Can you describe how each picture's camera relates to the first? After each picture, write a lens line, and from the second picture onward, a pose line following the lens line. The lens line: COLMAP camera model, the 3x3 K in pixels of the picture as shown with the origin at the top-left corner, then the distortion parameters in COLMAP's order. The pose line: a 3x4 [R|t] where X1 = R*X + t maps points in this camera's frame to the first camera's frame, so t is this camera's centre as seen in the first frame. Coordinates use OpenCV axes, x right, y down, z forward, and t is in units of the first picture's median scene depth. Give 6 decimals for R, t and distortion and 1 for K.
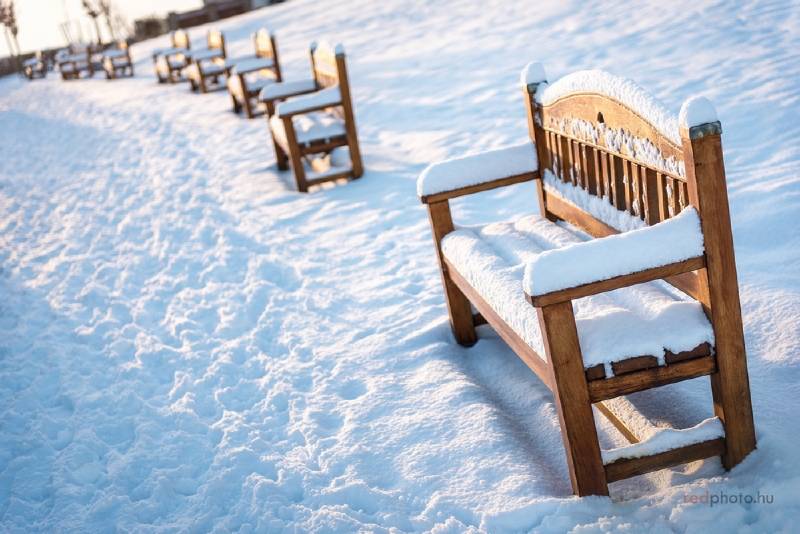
lens RADIAL K [[1352.4, 0, 400.0], [0, 1352.4, 267.0], [0, 0, 1]] dist [-0.002933, -0.025229]
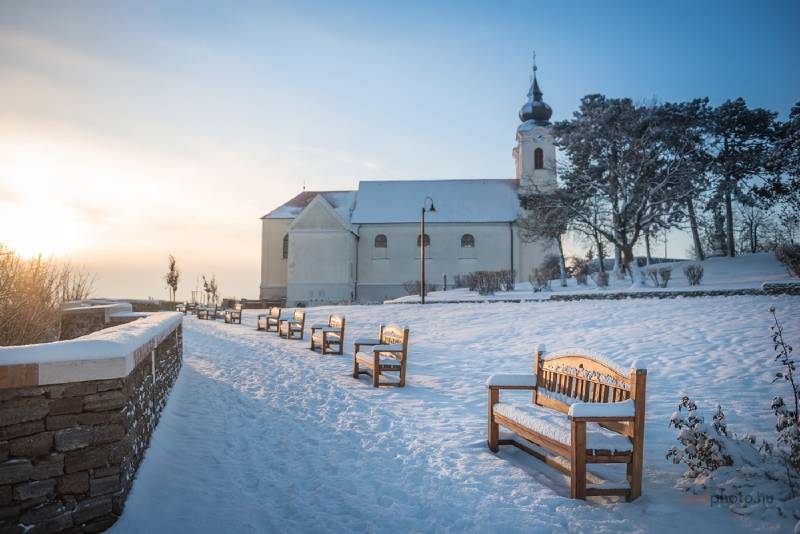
lens RADIAL K [[703.4, 0, 400.0], [0, 703.4, 267.0], [0, 0, 1]] dist [-0.012425, -0.004360]
pose [[0.971508, 0.234030, 0.037436, -0.237163], [-0.214806, 0.936205, -0.278169, 0.134413], [-0.100148, 0.262202, 0.959802, -0.260631]]
